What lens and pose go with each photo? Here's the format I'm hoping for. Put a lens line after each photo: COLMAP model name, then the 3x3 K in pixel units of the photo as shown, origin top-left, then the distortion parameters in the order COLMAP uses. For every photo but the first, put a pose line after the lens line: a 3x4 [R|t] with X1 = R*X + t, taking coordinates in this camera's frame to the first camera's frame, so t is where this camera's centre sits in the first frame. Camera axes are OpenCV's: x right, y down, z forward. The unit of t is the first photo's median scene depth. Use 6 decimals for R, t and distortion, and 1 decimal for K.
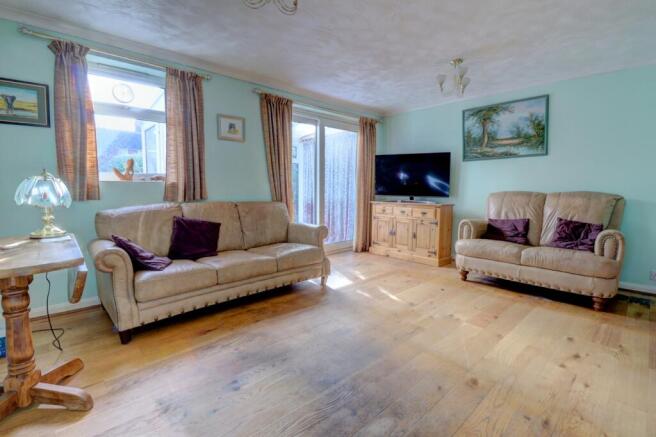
lens RADIAL K [[304.3, 0, 331.9], [0, 304.3, 210.8], [0, 0, 1]] dist [-0.000928, -0.014484]
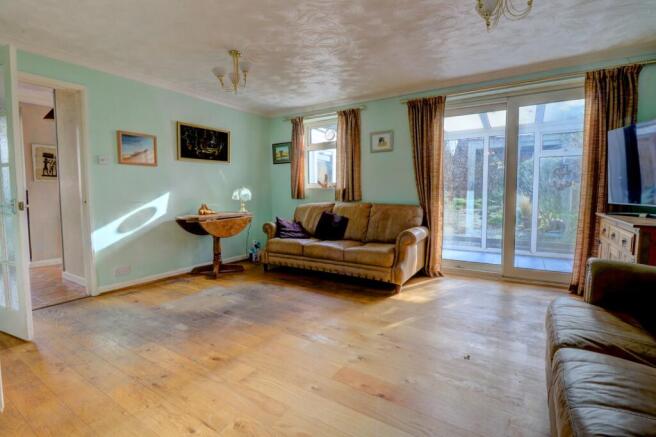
lens RADIAL K [[304.3, 0, 331.9], [0, 304.3, 210.8], [0, 0, 1]] dist [-0.000928, -0.014484]
pose [[0.252887, 0.055780, -0.965887, 0.883411], [-0.062934, 0.997171, 0.041110, -0.041912], [0.965447, 0.050391, 0.255682, 0.582650]]
